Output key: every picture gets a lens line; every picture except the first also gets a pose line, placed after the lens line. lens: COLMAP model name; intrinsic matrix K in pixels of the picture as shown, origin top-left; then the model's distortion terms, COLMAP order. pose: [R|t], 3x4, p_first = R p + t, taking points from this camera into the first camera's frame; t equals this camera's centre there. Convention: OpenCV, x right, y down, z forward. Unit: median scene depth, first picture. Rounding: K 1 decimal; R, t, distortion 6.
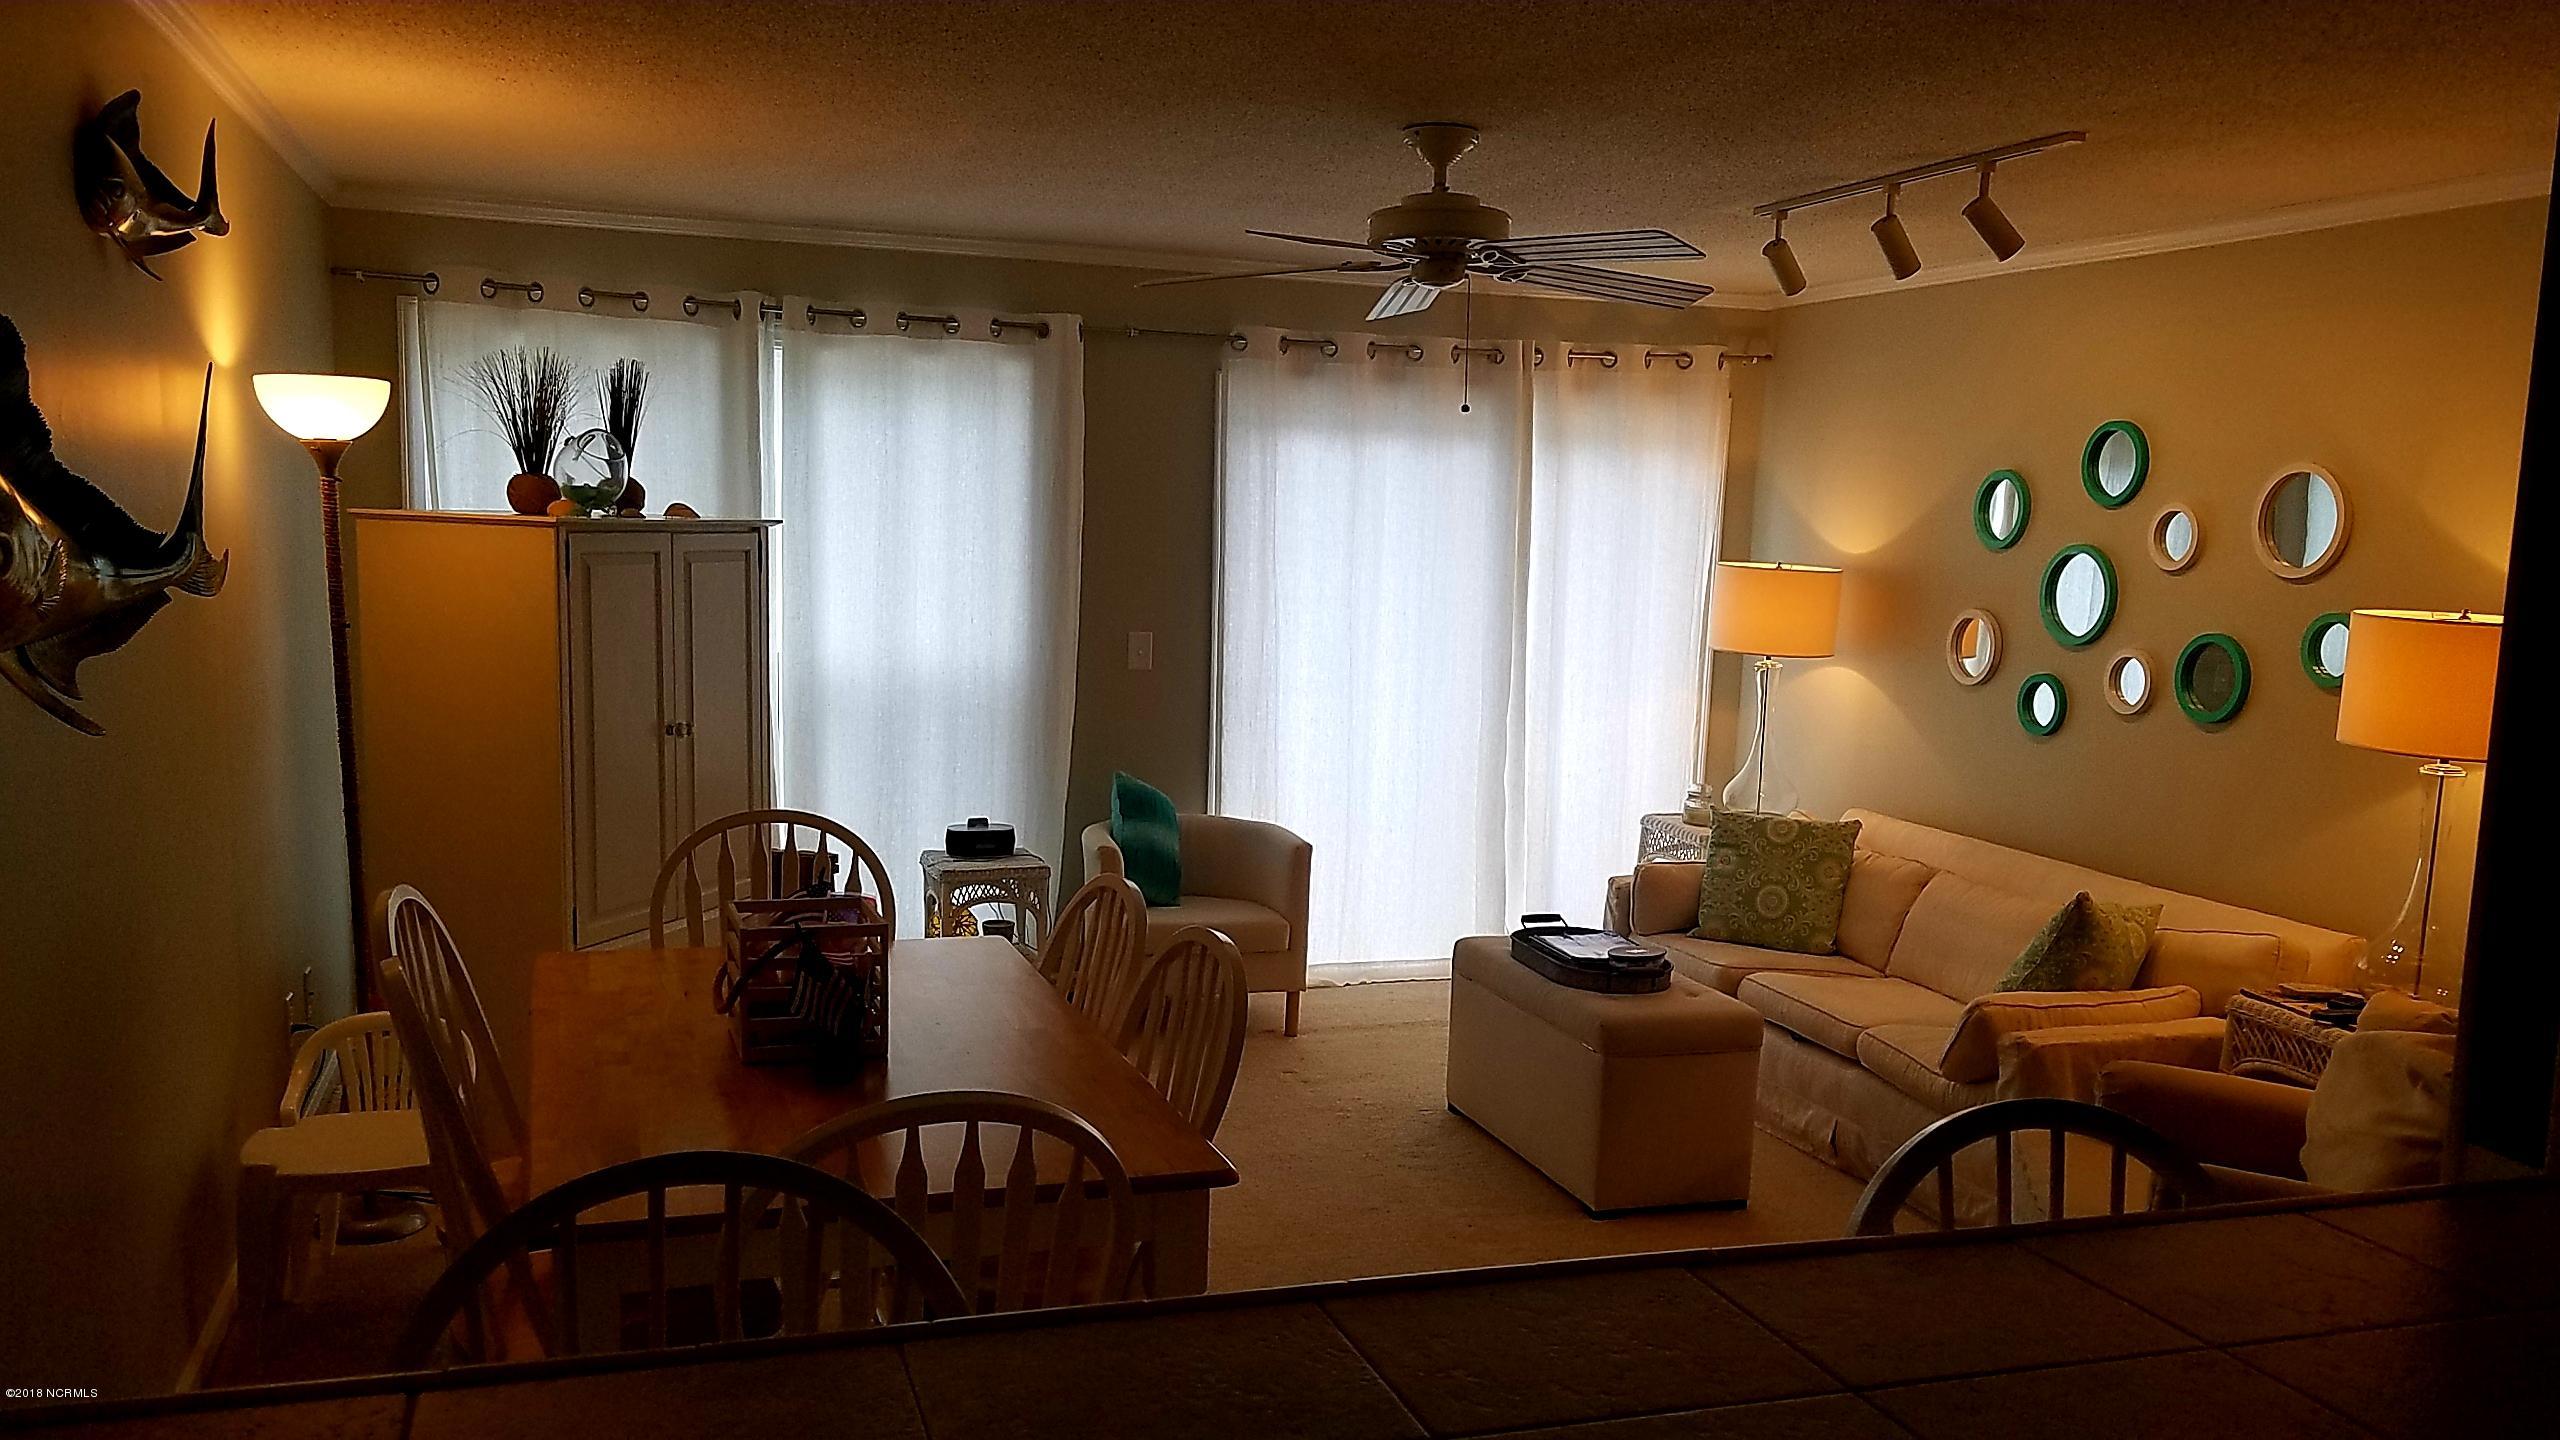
lens RADIAL K [[2002.9, 0, 1279.5], [0, 2002.9, 808.7], [0, 0, 1]] dist [0.010153, -0.024556]
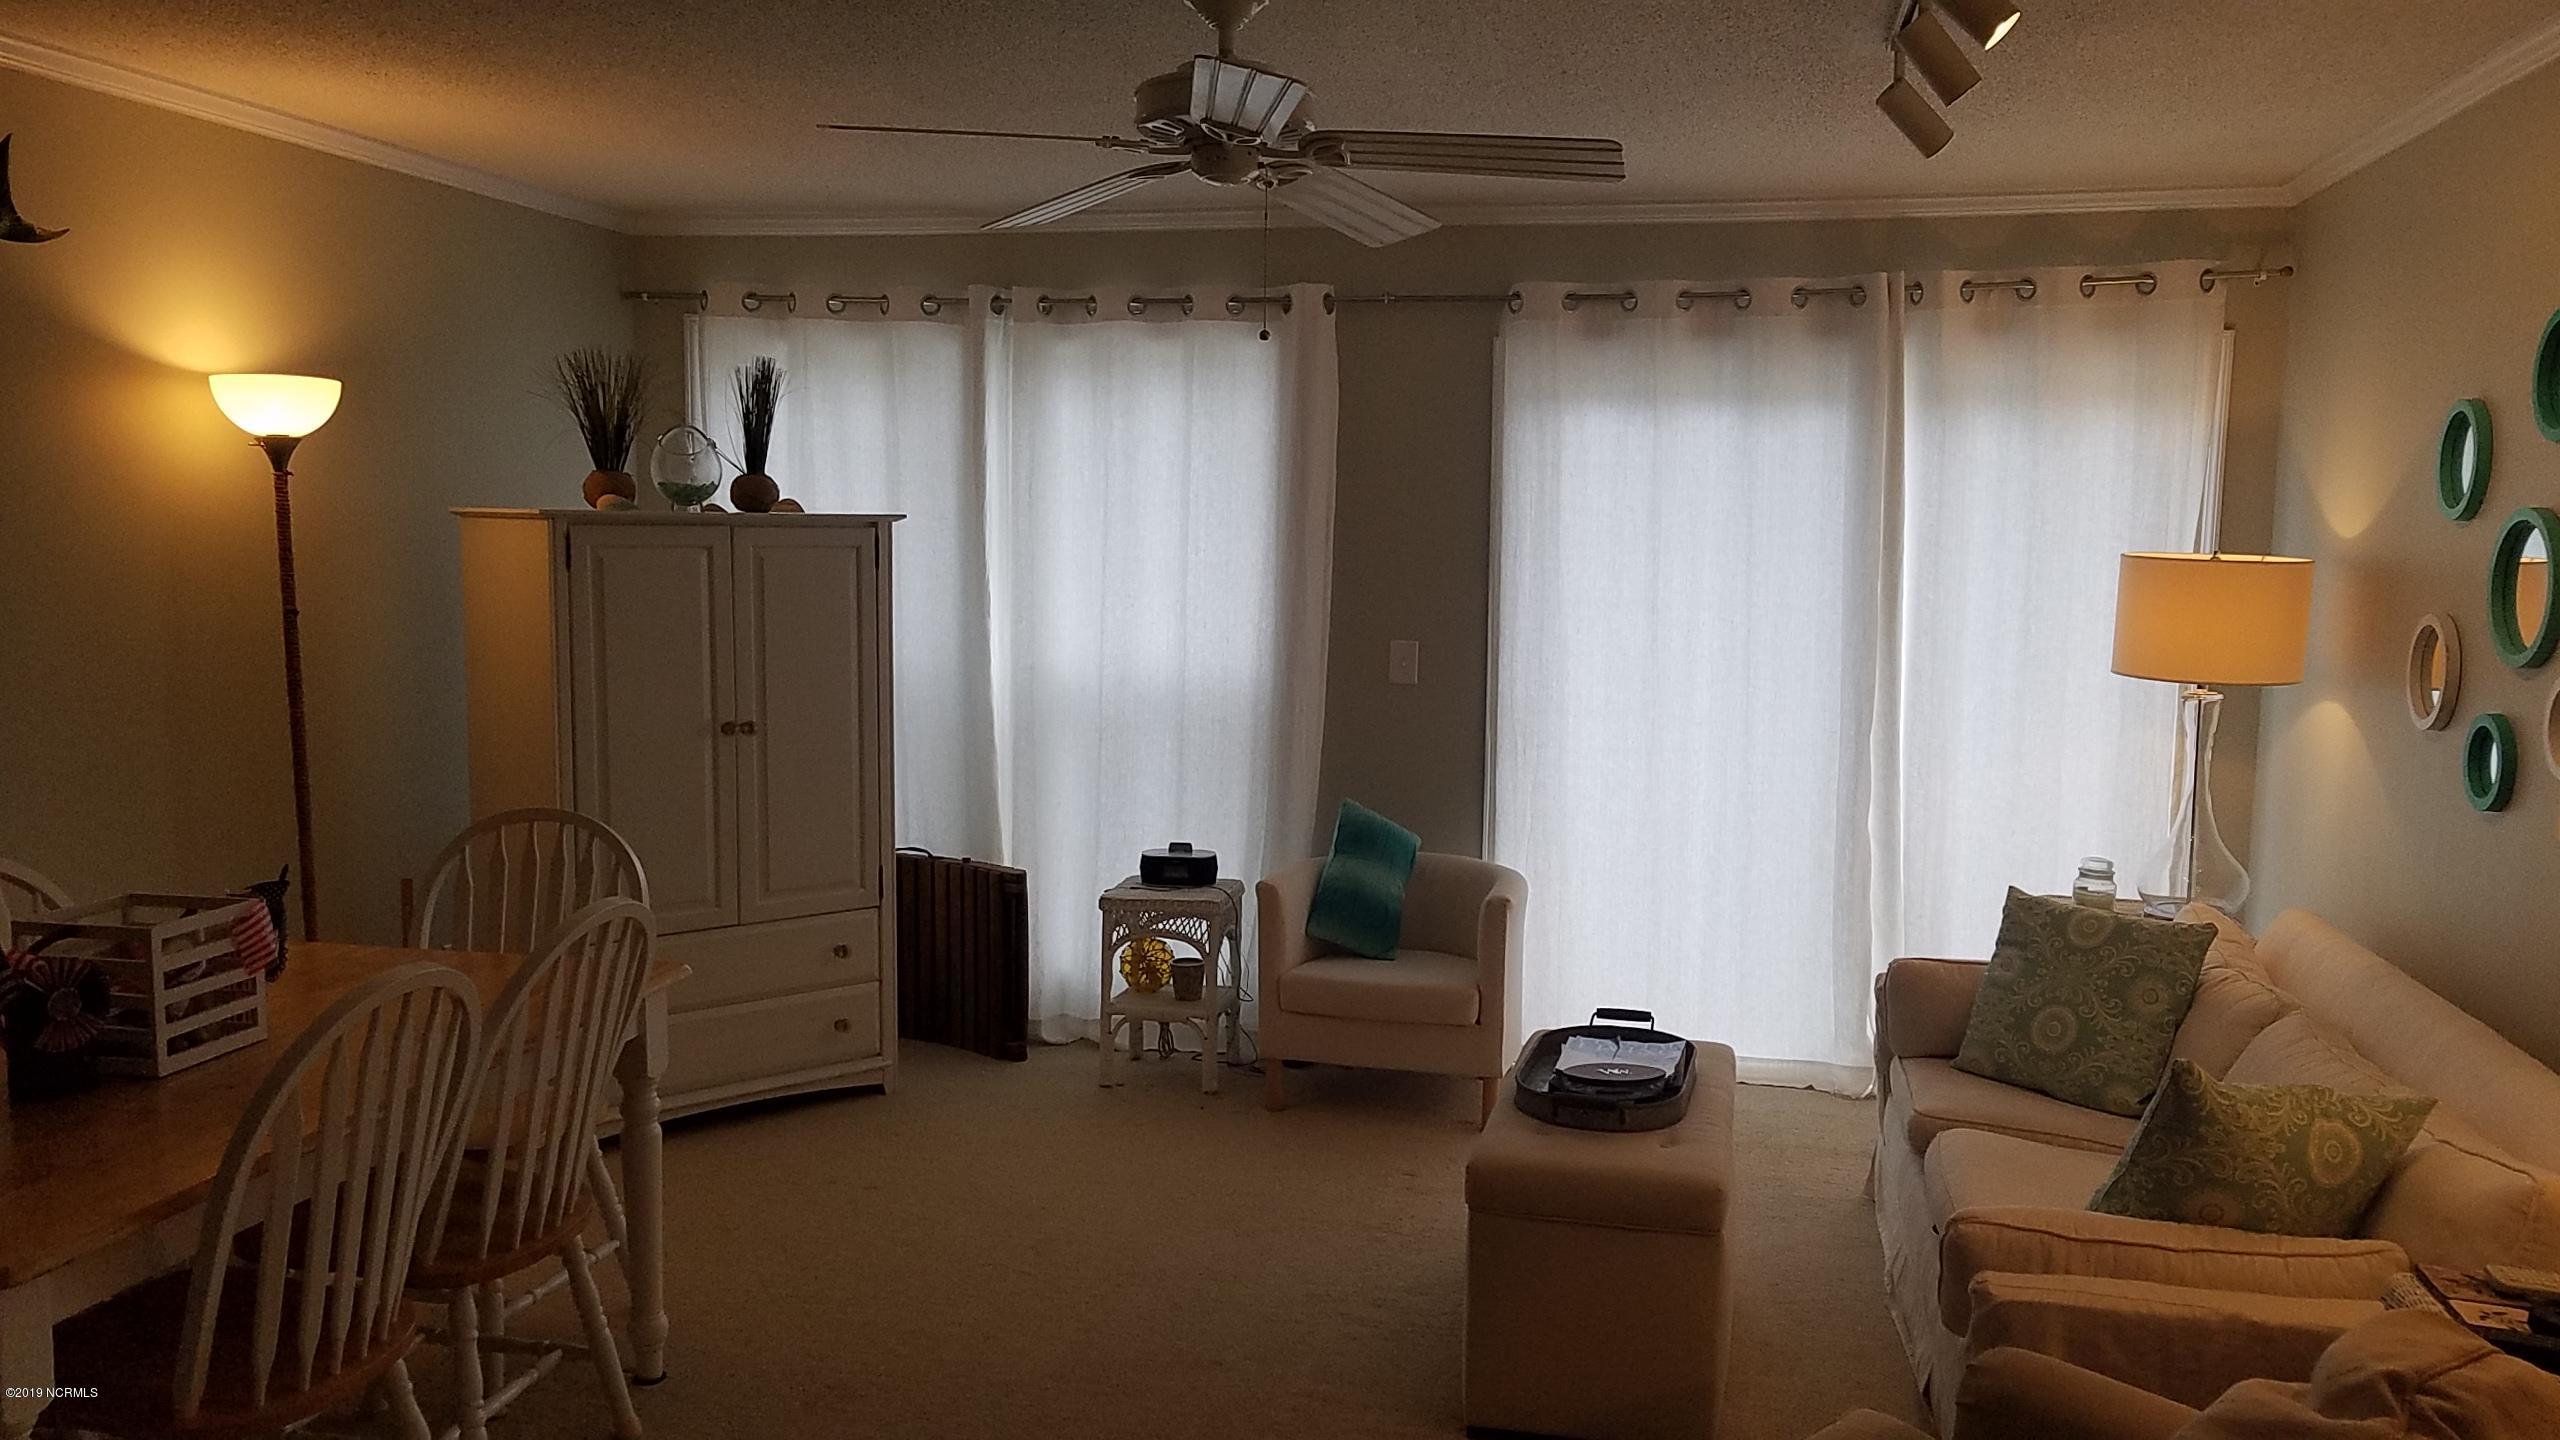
lens RADIAL K [[2002.9, 0, 1281.6], [0, 2002.9, 721.5], [0, 0, 1]] dist [0.010153, -0.024556]
pose [[0.860597, 0.029820, -0.508413, 0.346443], [-0.060438, 0.997210, -0.043814, -0.012948], [0.505688, 0.068433, 0.859998, 0.242781]]
